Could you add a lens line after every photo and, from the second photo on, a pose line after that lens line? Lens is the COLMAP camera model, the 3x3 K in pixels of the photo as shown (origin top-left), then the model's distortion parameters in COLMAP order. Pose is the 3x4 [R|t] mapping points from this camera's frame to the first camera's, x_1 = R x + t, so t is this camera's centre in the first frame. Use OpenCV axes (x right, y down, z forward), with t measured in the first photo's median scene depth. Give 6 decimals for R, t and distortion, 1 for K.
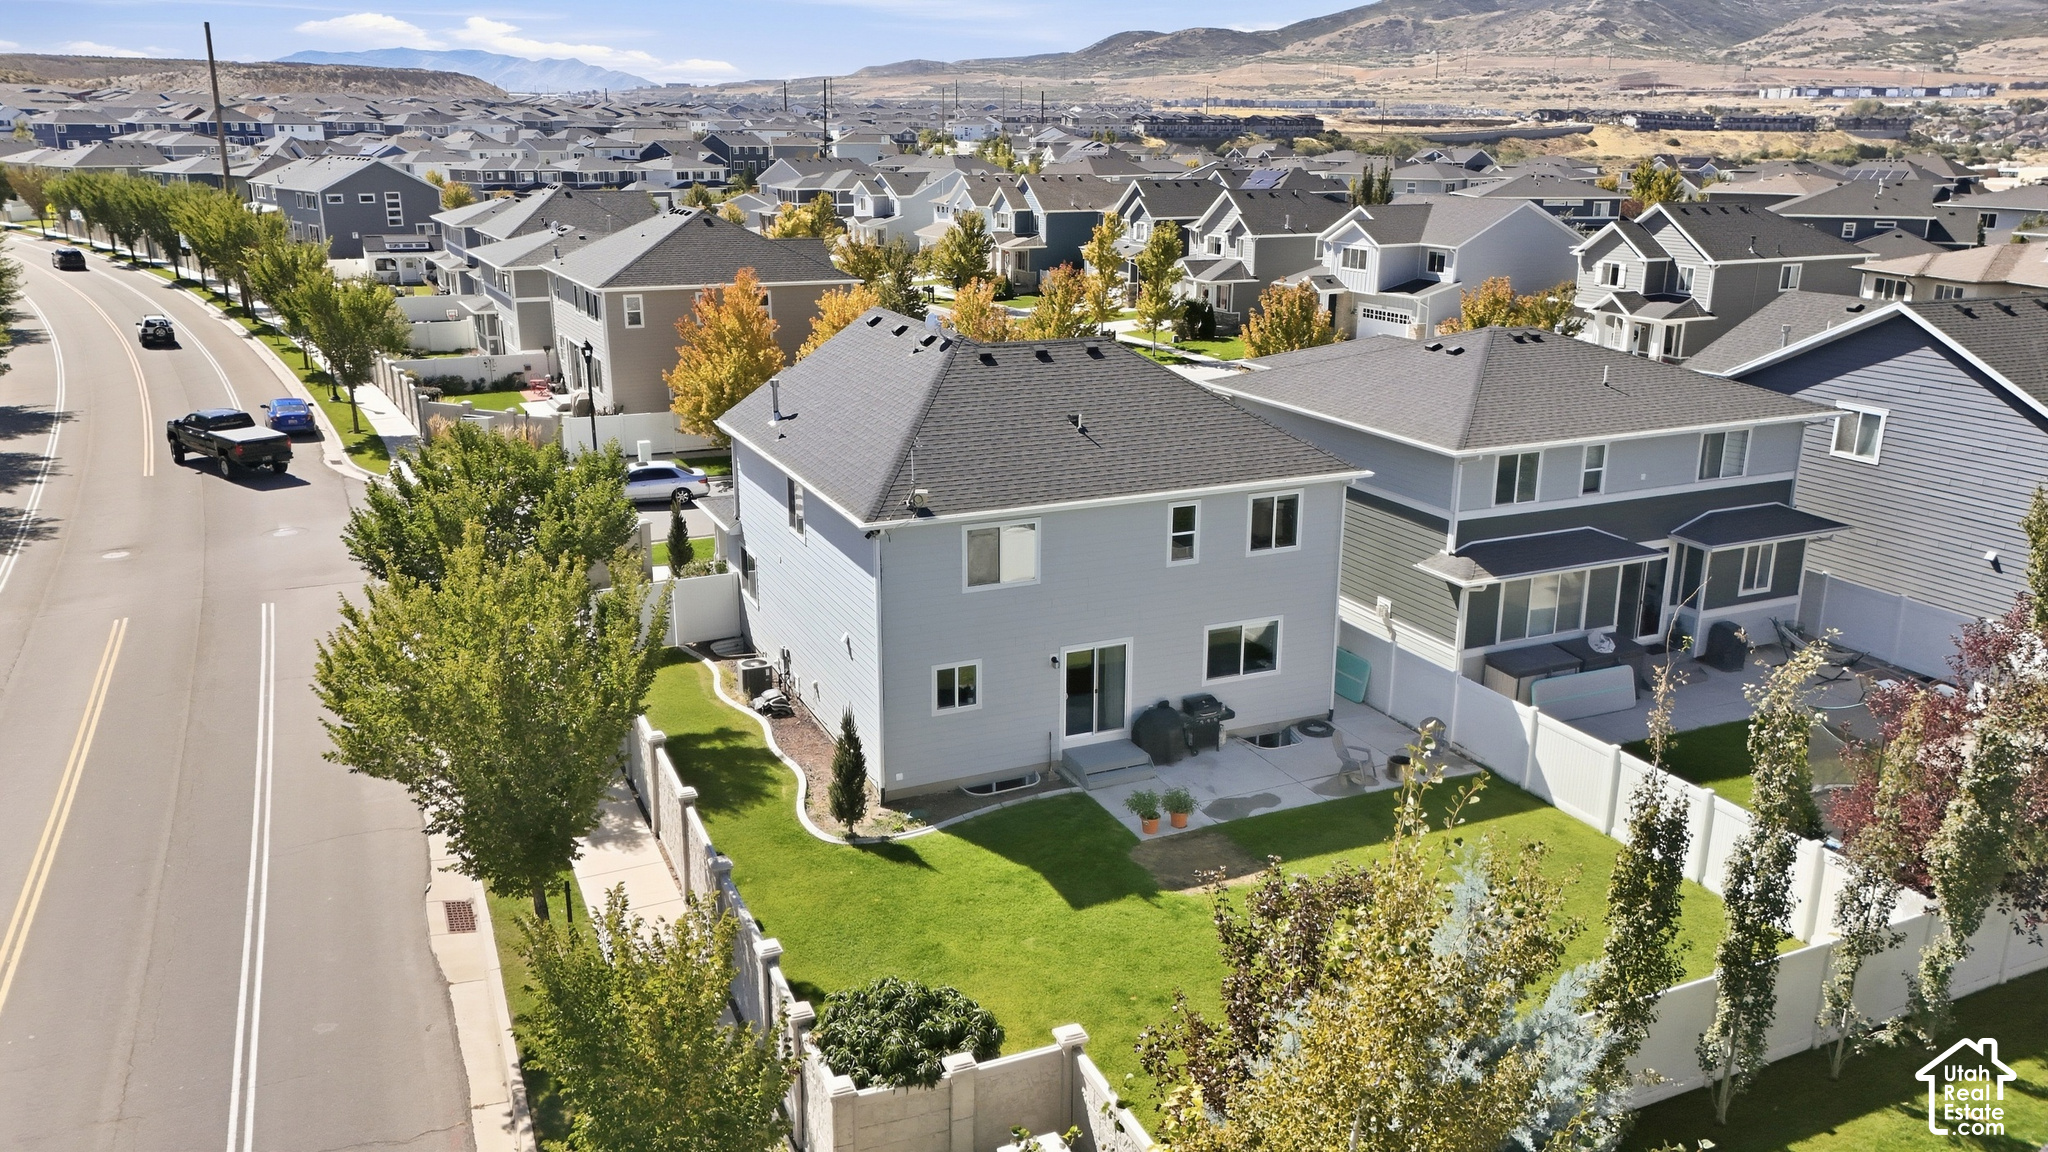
lens RADIAL K [[1506.1, 0, 1024.4], [0, 1506.1, 578.8], [0, 0, 1]] dist [0.071468, -0.066801]
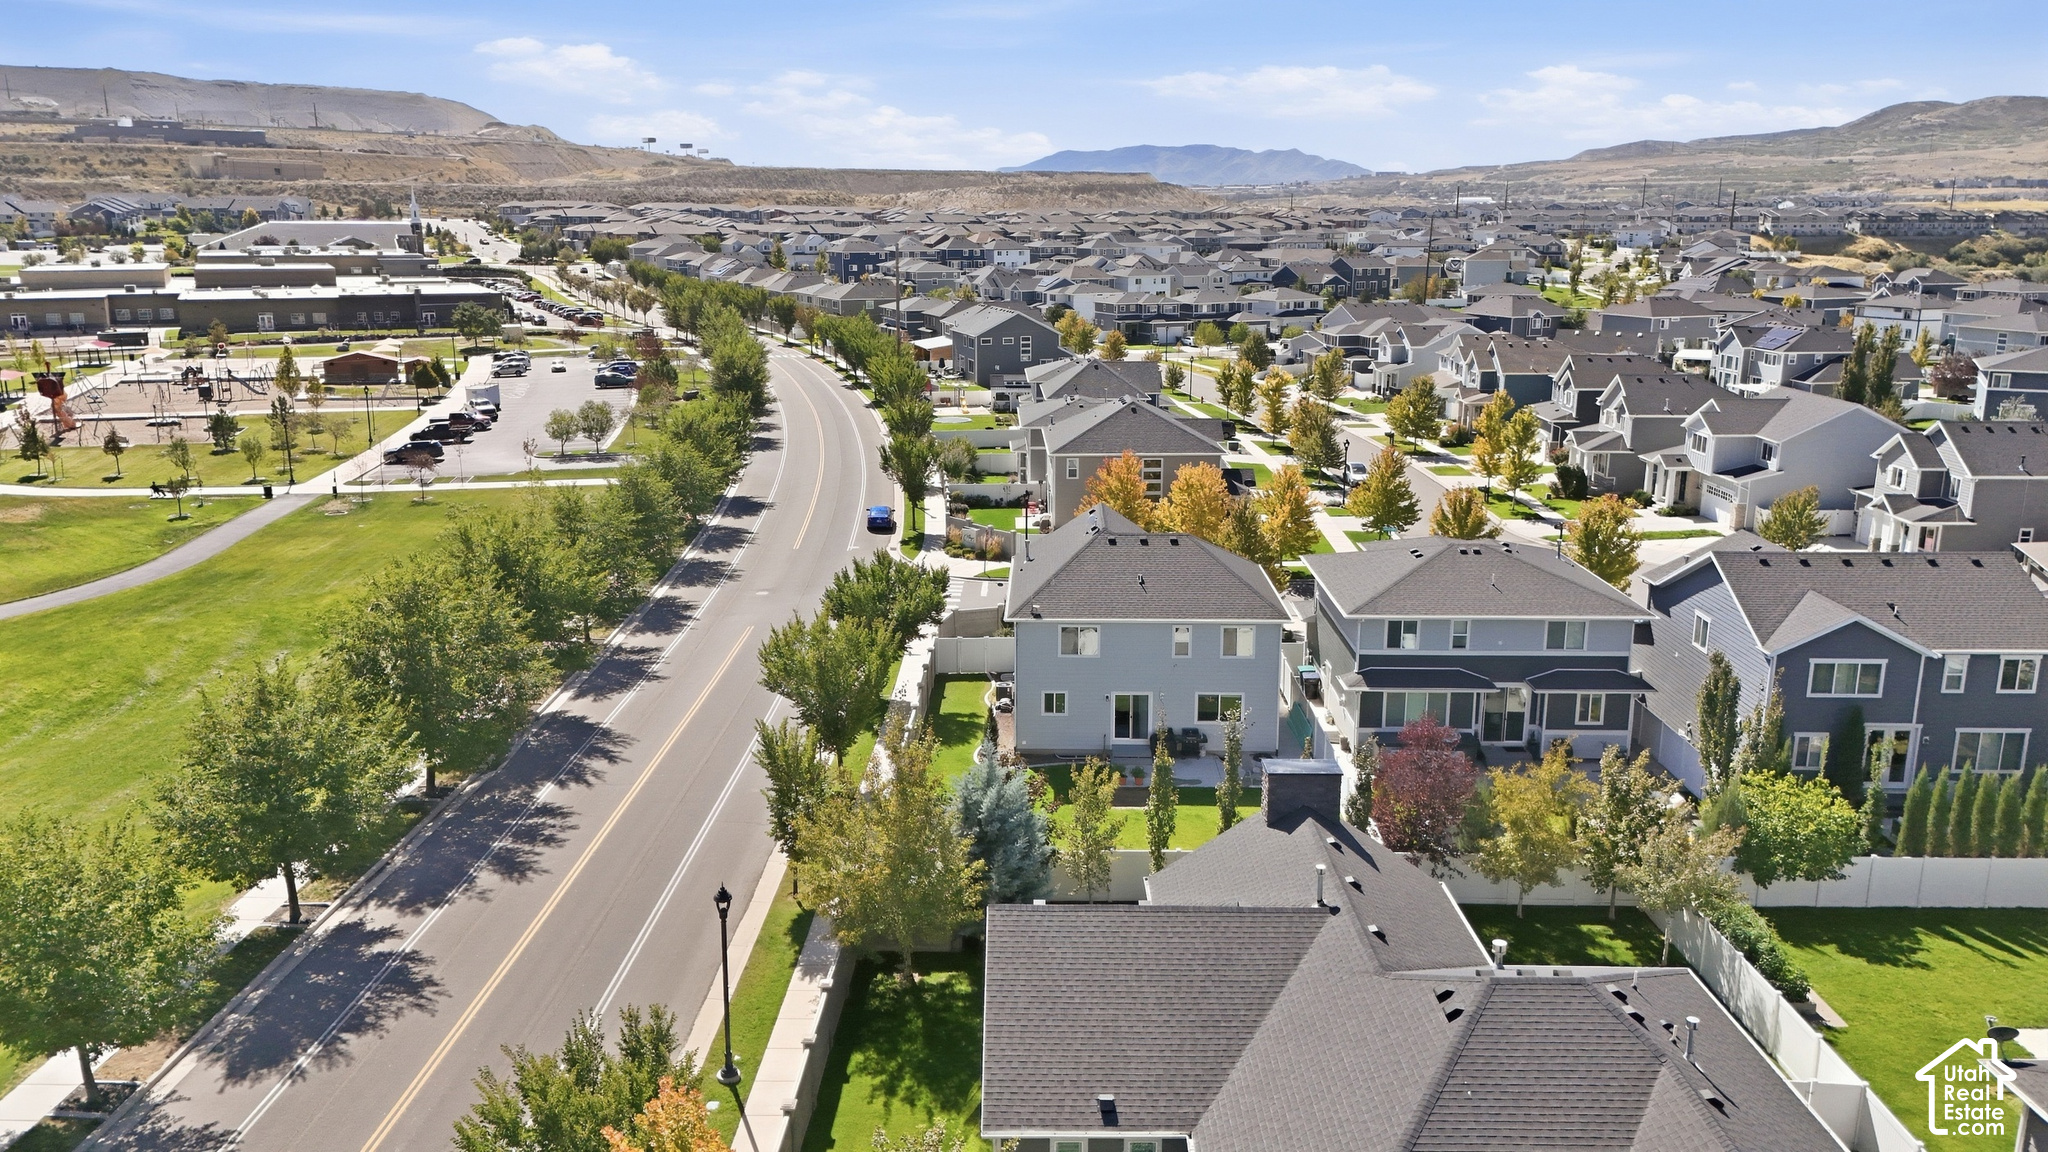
lens RADIAL K [[1506.1, 0, 1024.4], [0, 1506.1, 577.2], [0, 0, 1]] dist [0.071468, -0.066801]
pose [[0.902579, 0.097612, -0.419312, 0.252622], [-0.119333, 0.992519, -0.025818, -0.013402], [0.413655, 0.073341, 0.907475, -0.296020]]
